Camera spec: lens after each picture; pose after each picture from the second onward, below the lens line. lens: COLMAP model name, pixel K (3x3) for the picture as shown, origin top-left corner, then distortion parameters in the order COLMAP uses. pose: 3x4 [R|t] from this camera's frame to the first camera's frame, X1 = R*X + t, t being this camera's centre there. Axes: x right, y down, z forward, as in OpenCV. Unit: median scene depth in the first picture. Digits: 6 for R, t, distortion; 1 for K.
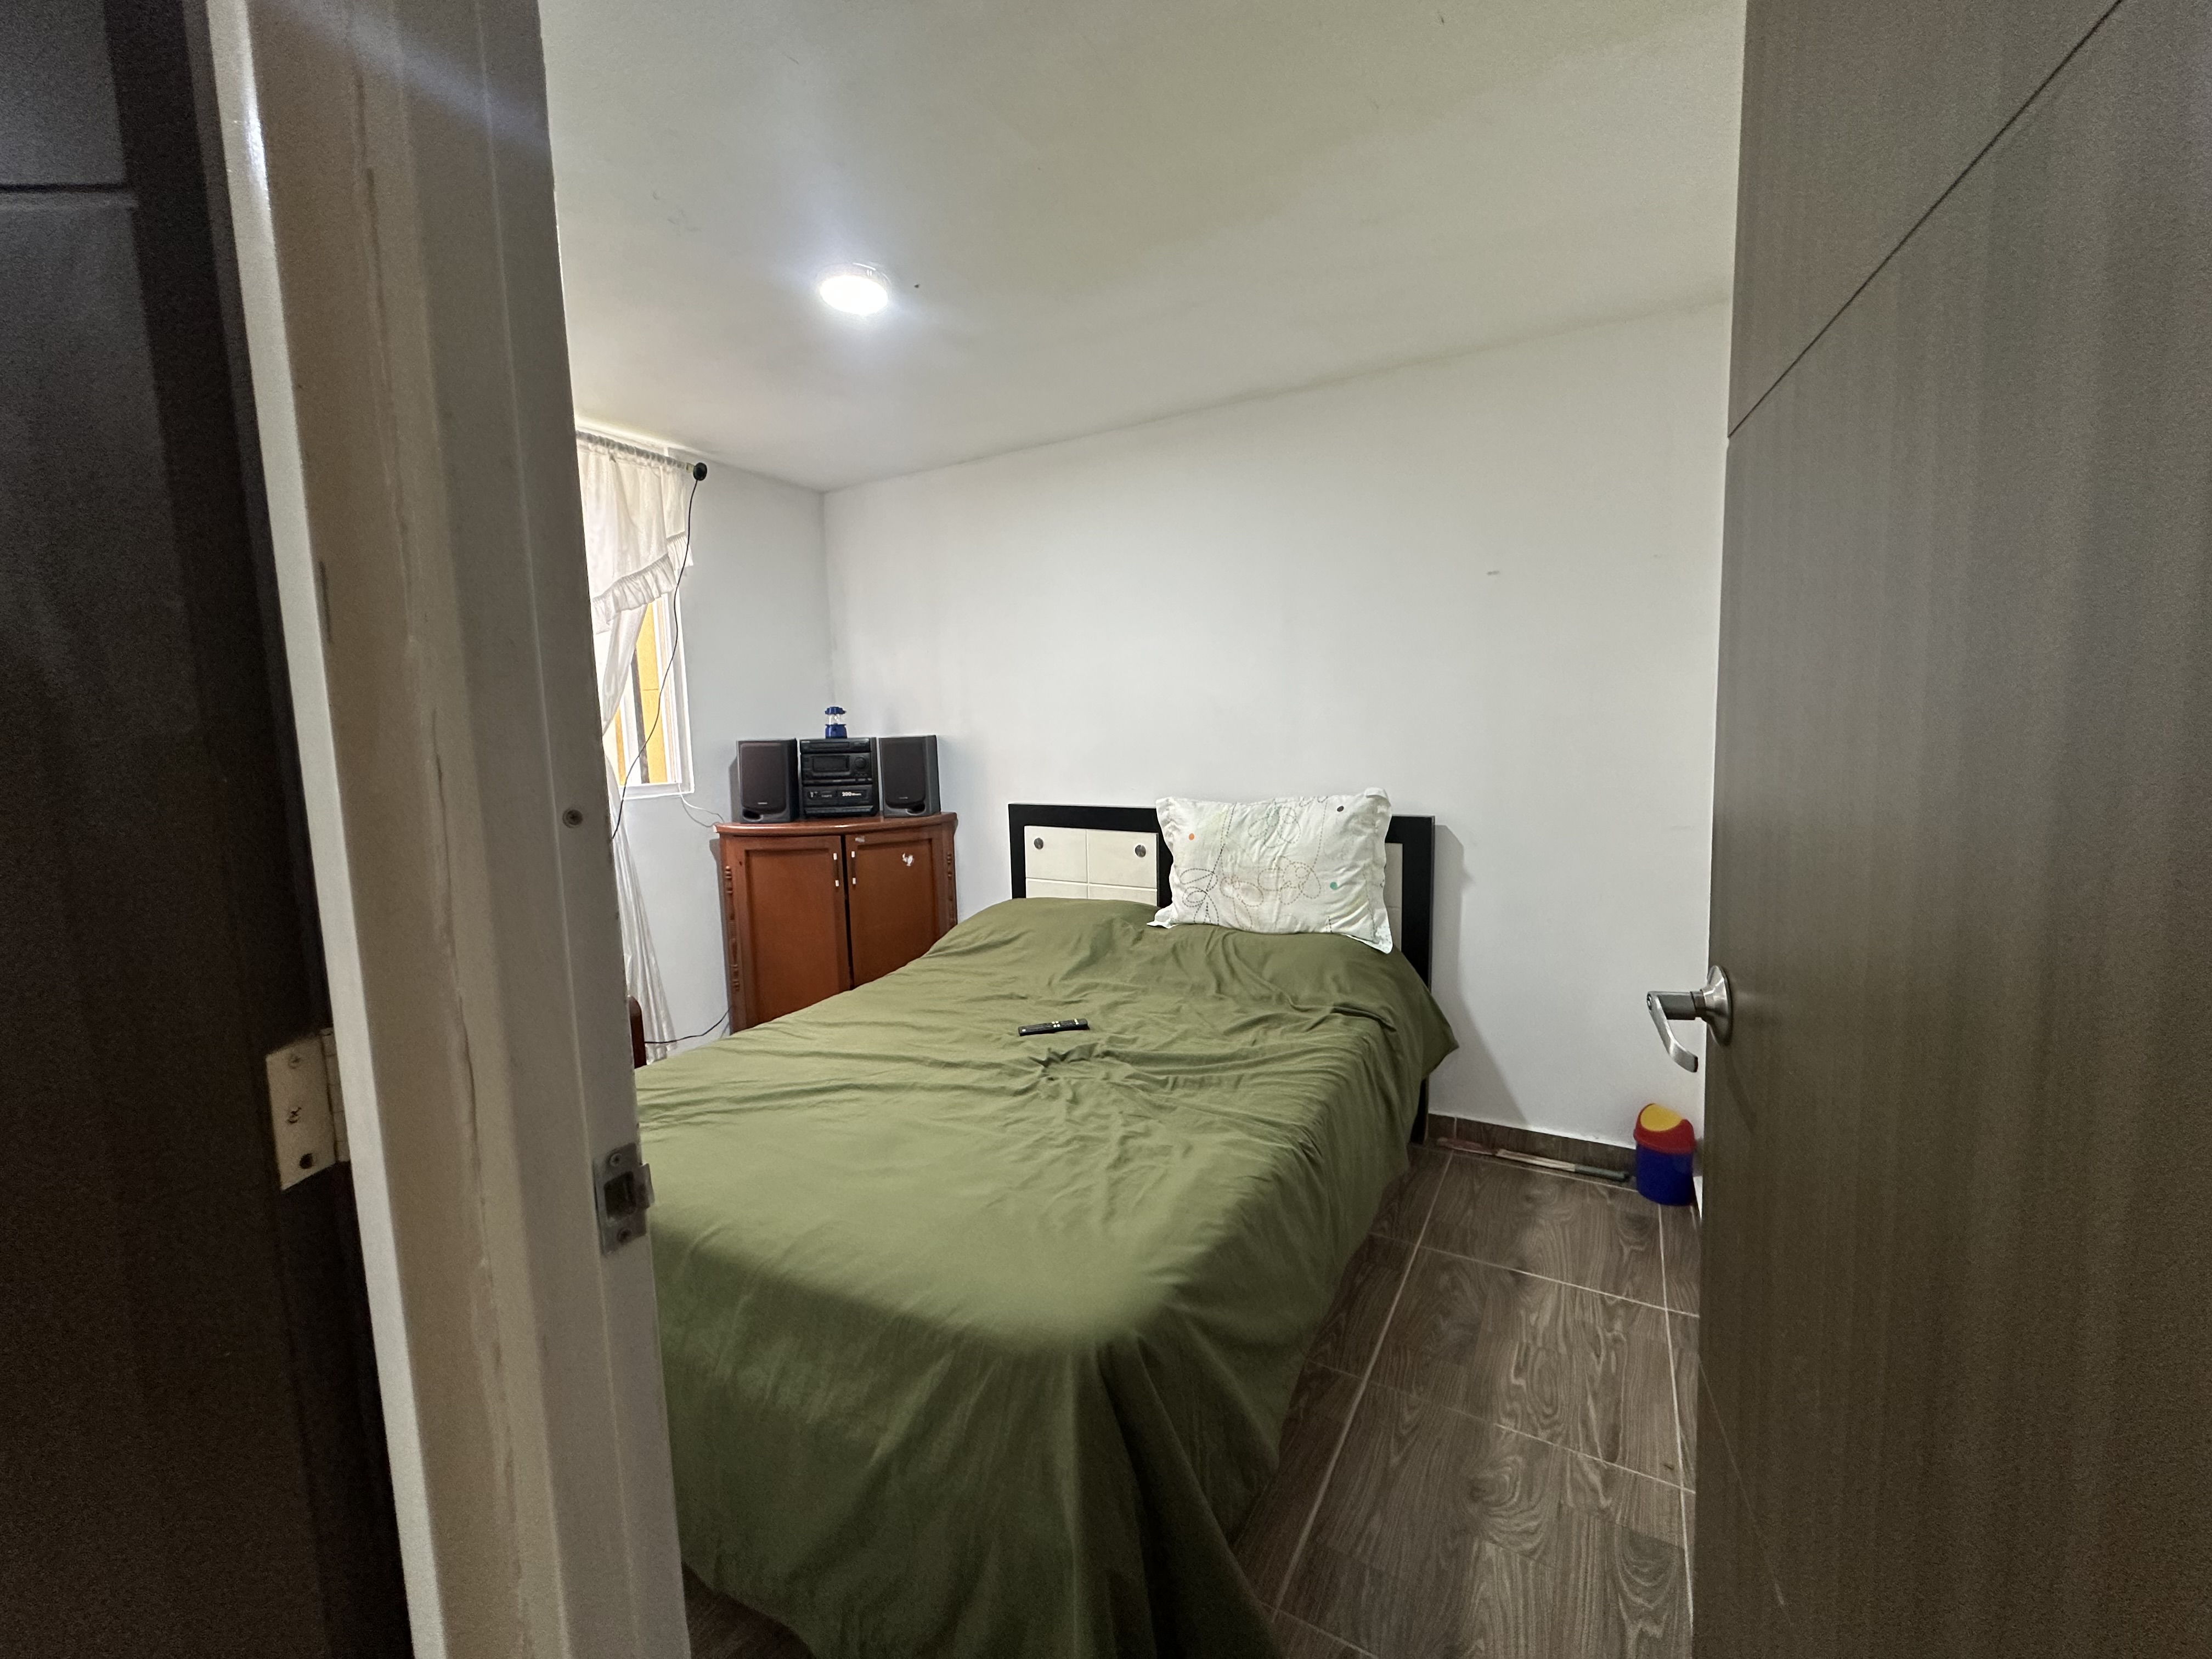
lens RADIAL K [[880.9, 0, 1105.7], [0, 880.9, 827.4], [0, 0, 1]] dist [-0.002221, 0.000830]
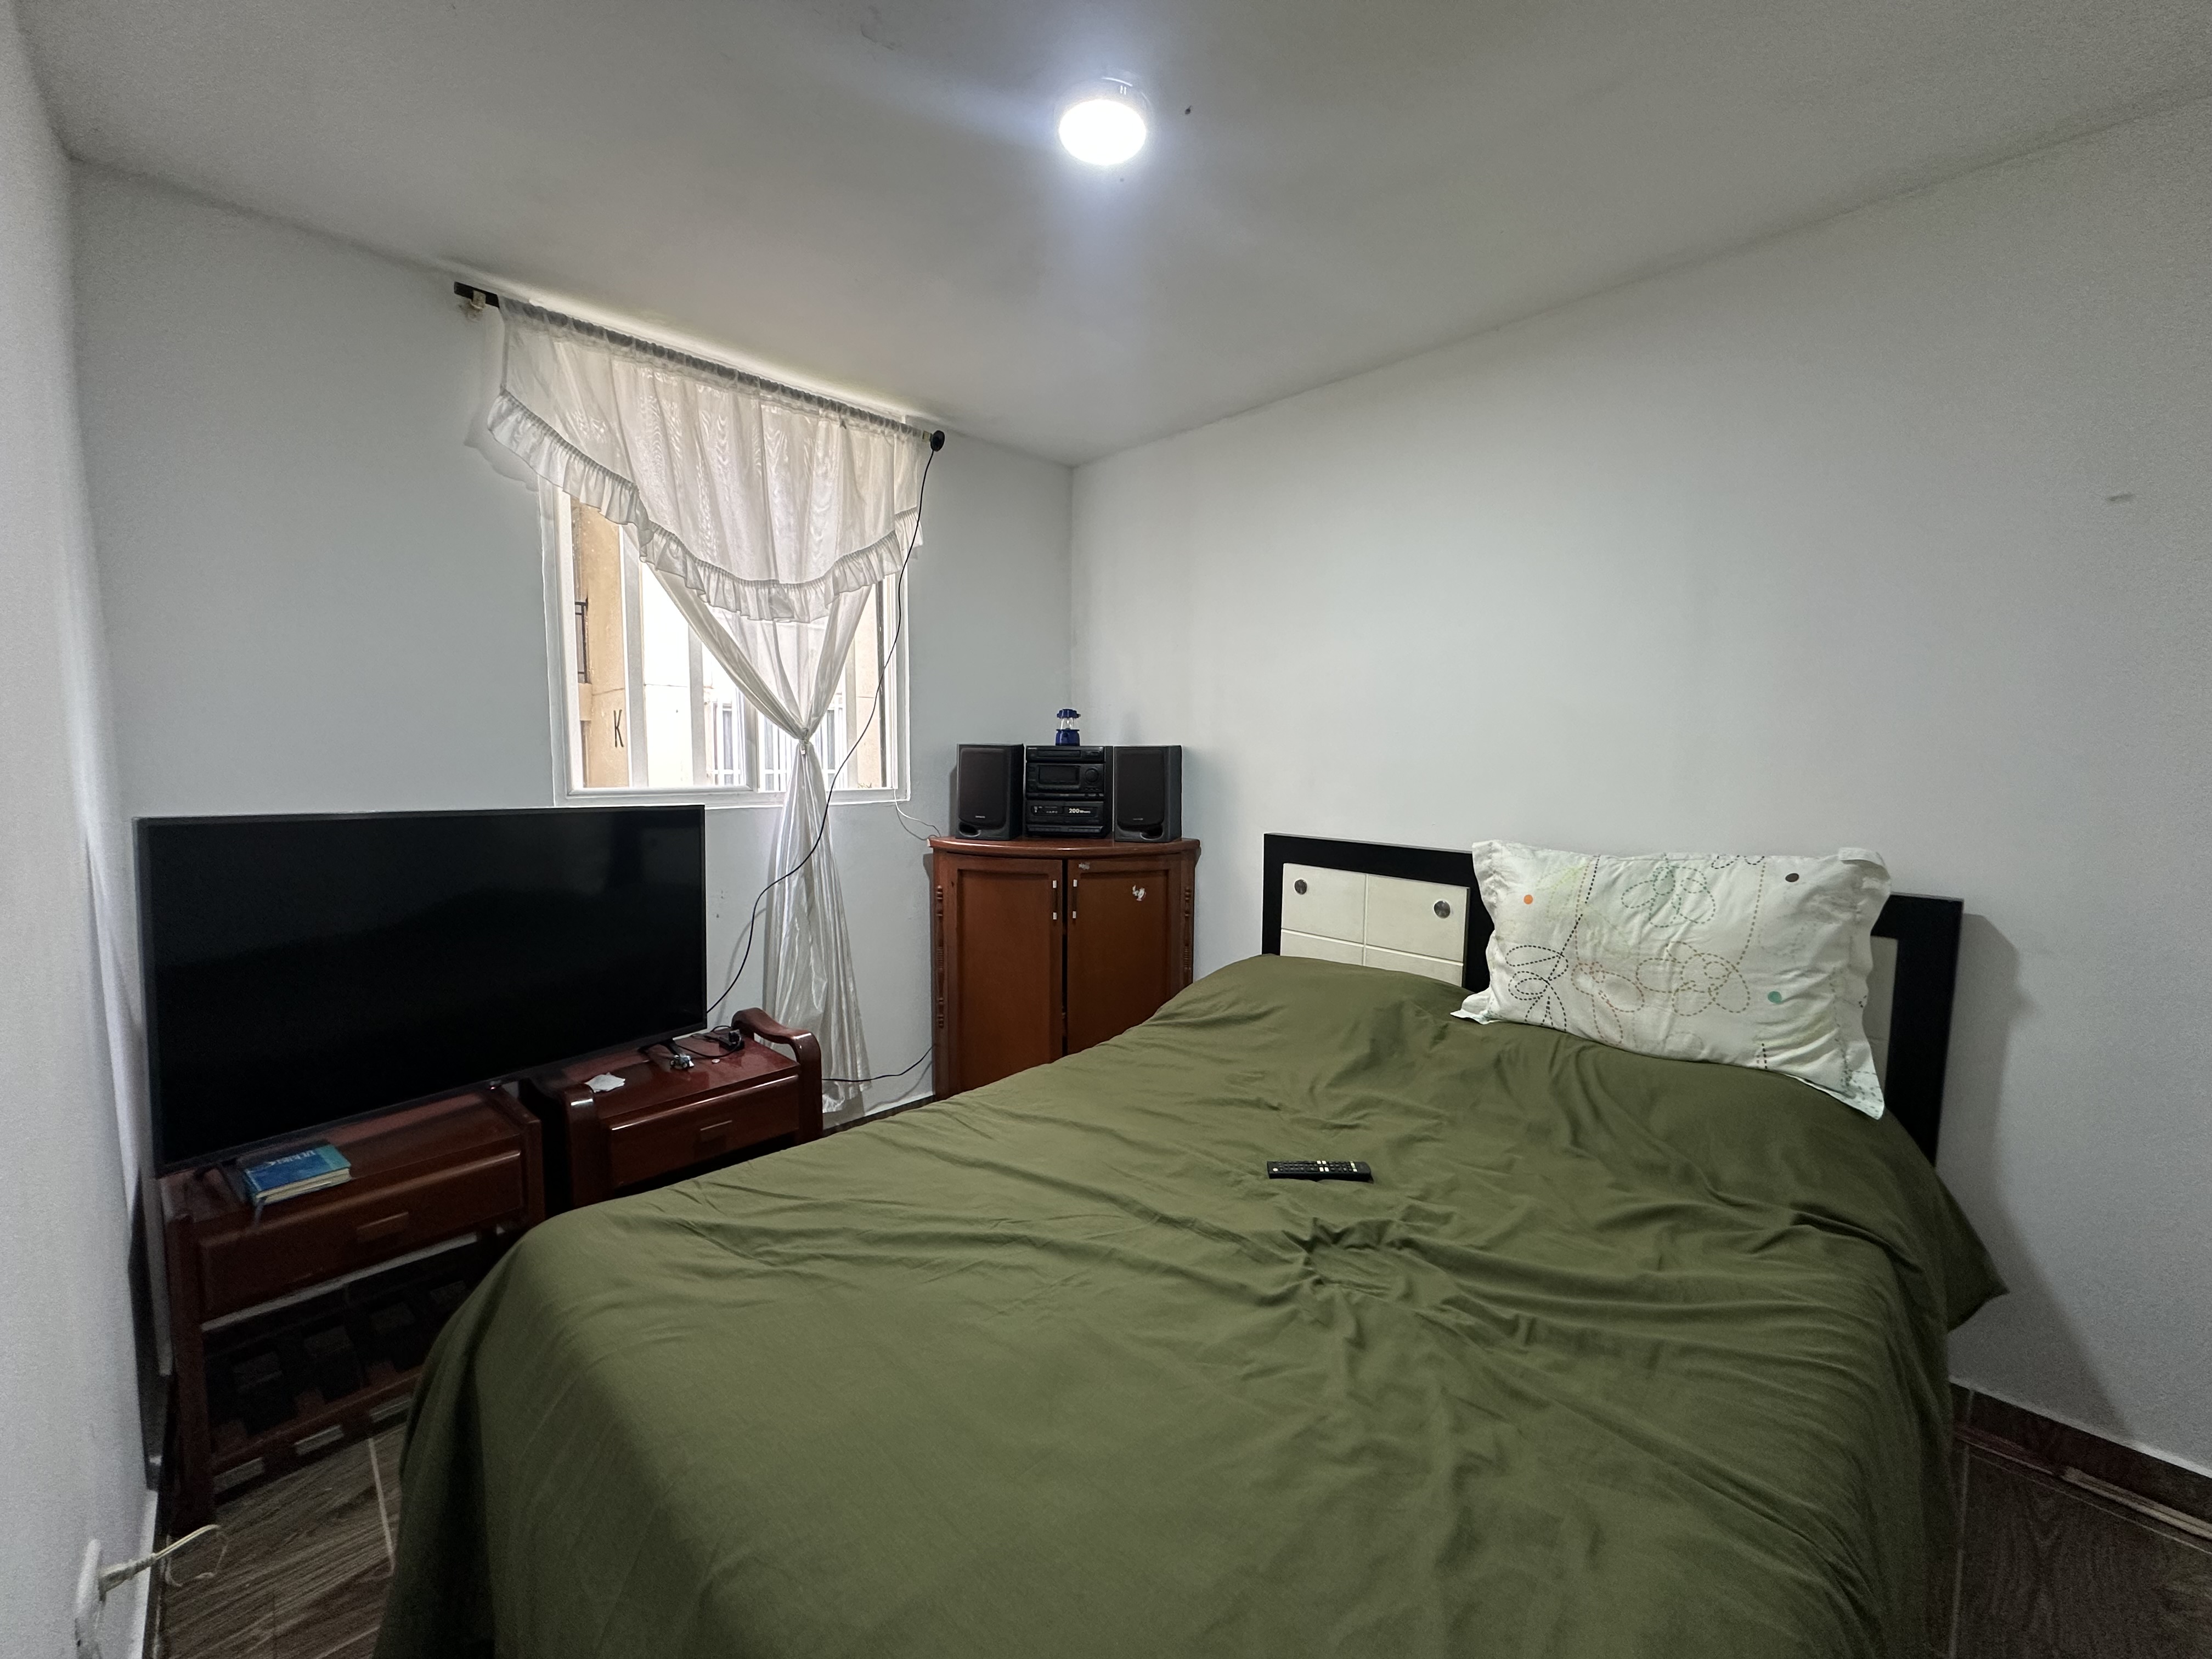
lens RADIAL K [[880.9, 0, 1110.3], [0, 880.9, 824.3], [0, 0, 1]] dist [-0.002221, 0.000830]
pose [[0.961774, 0.056170, -0.268023, -0.039668], [-0.062346, 0.997948, -0.014580, -0.018784], [0.266654, 0.030733, 0.963302, 0.242453]]
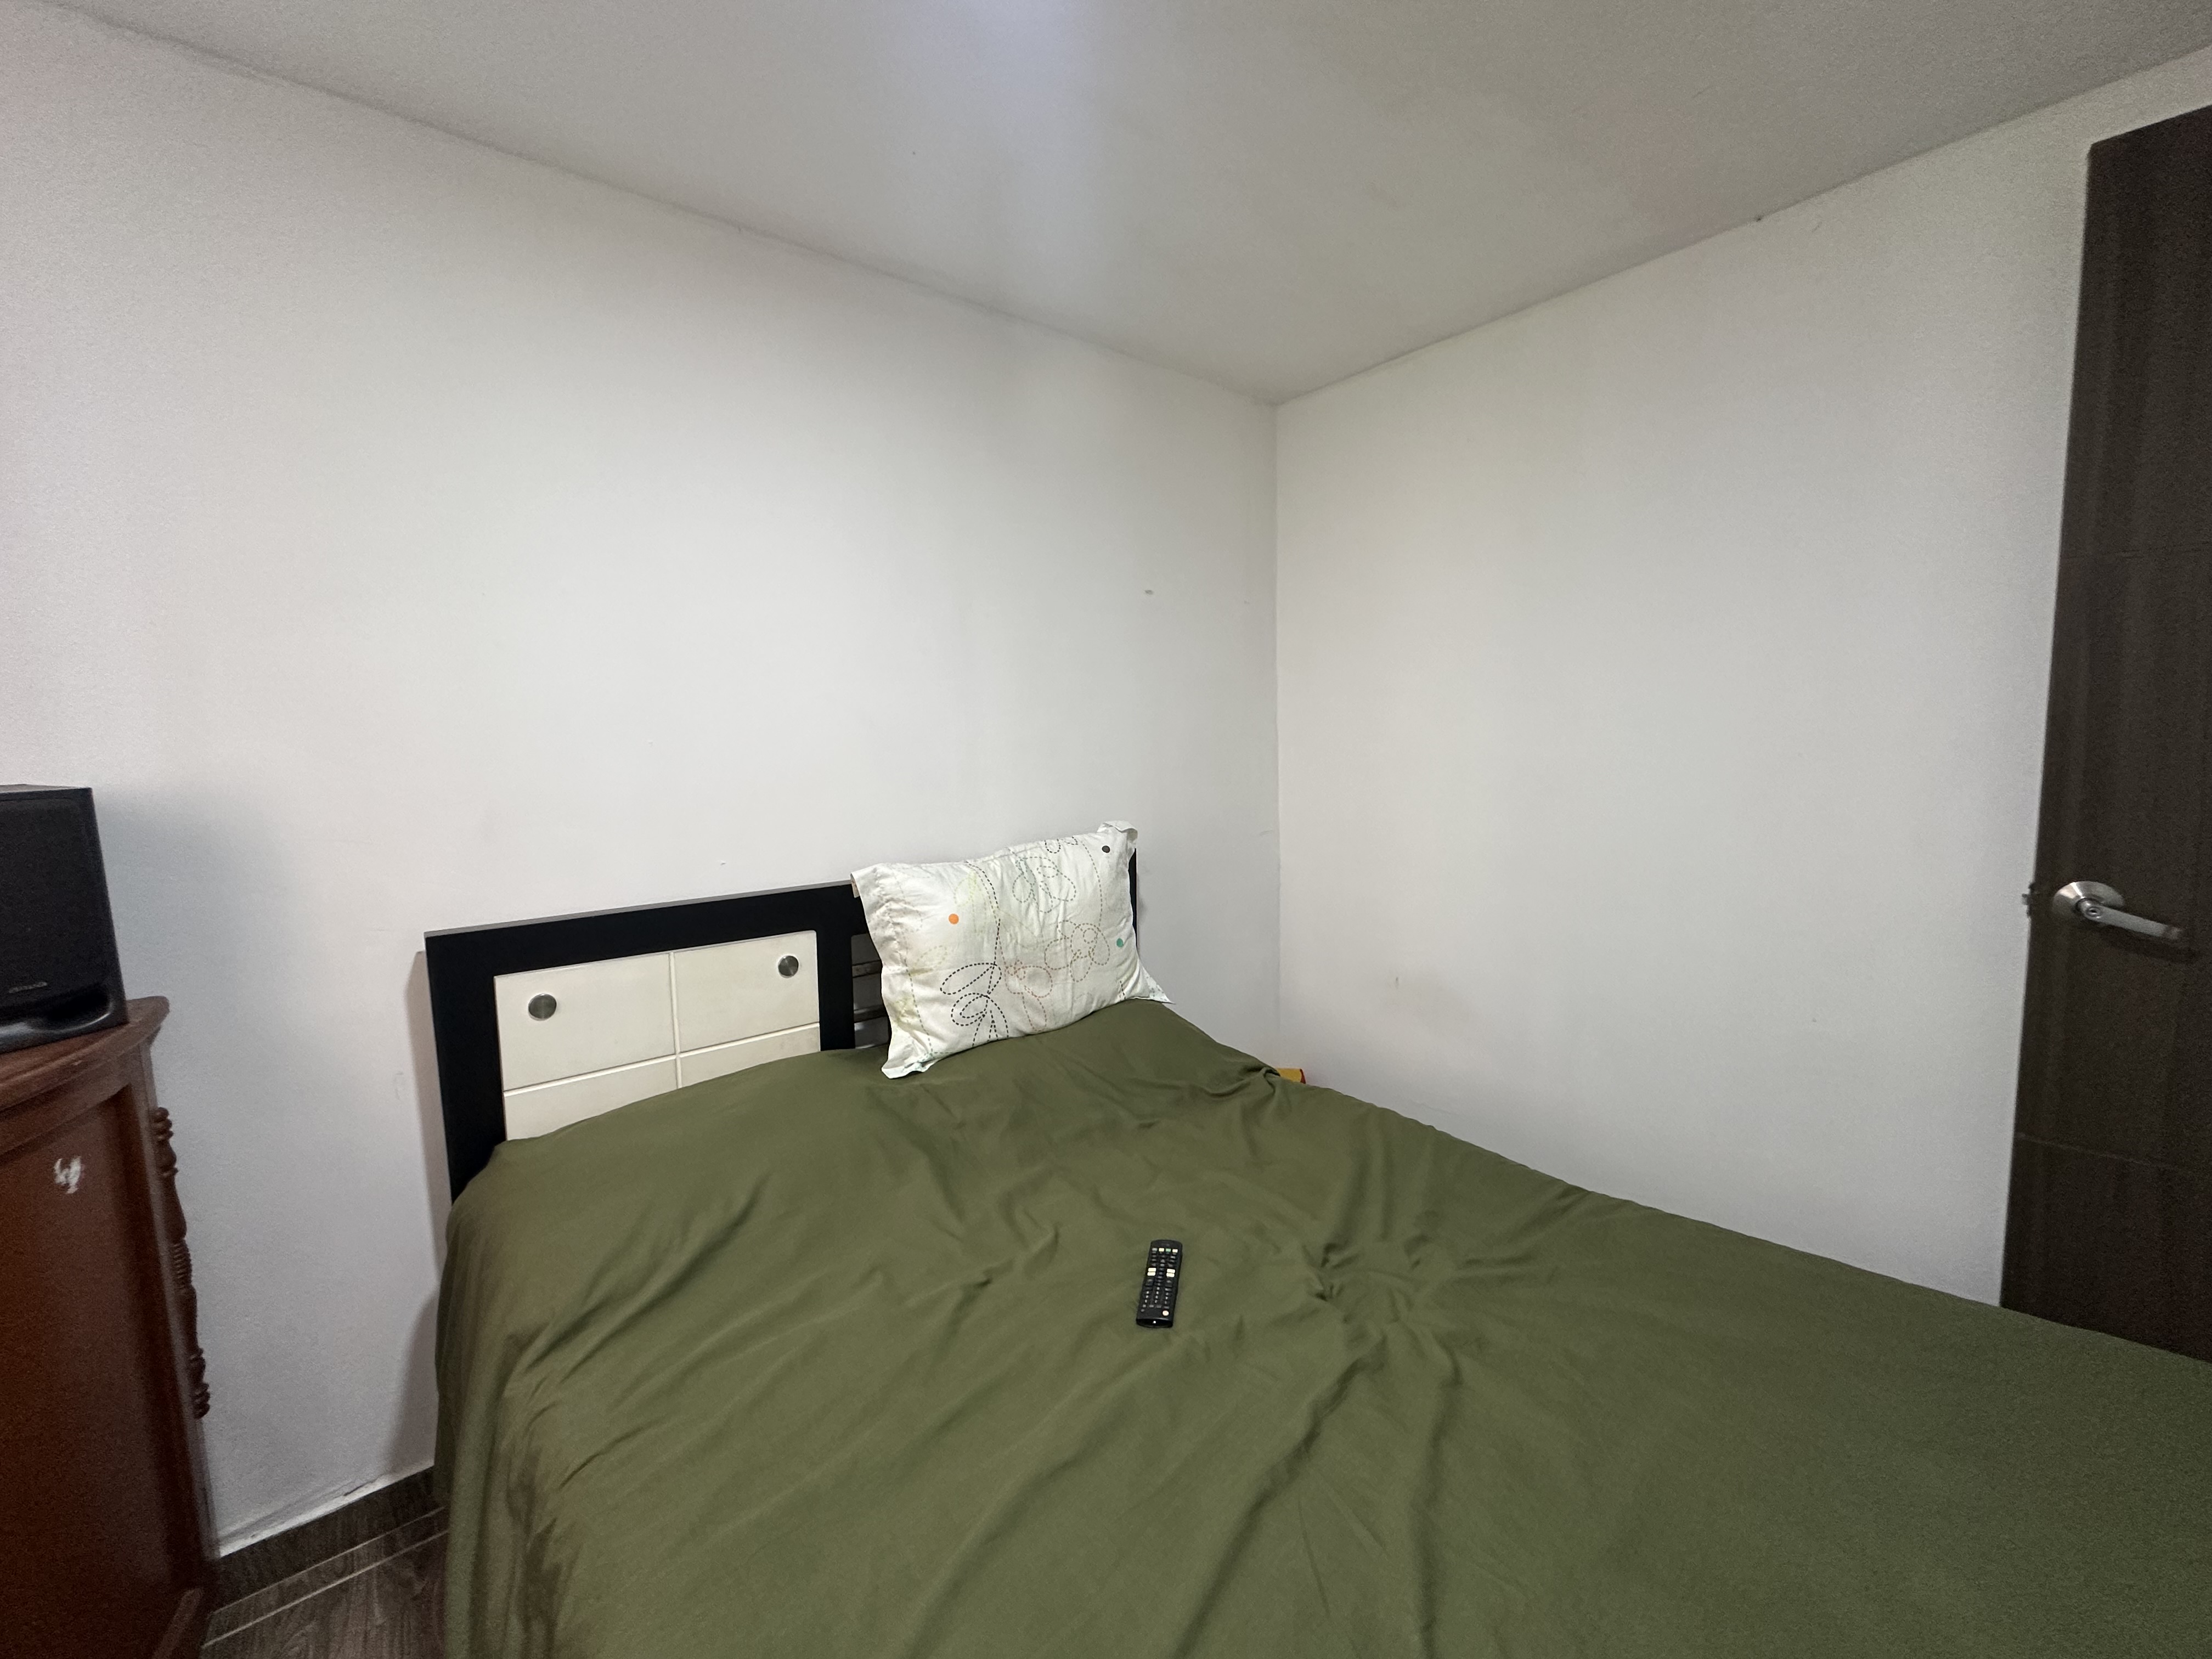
lens RADIAL K [[880.9, 0, 1107.3], [0, 880.9, 826.9], [0, 0, 1]] dist [-0.002221, 0.000830]
pose [[0.352326, -0.079709, 0.932477, -0.482815], [0.116091, 0.992393, 0.040967, -0.073085], [-0.928649, 0.093818, 0.358900, 0.679728]]
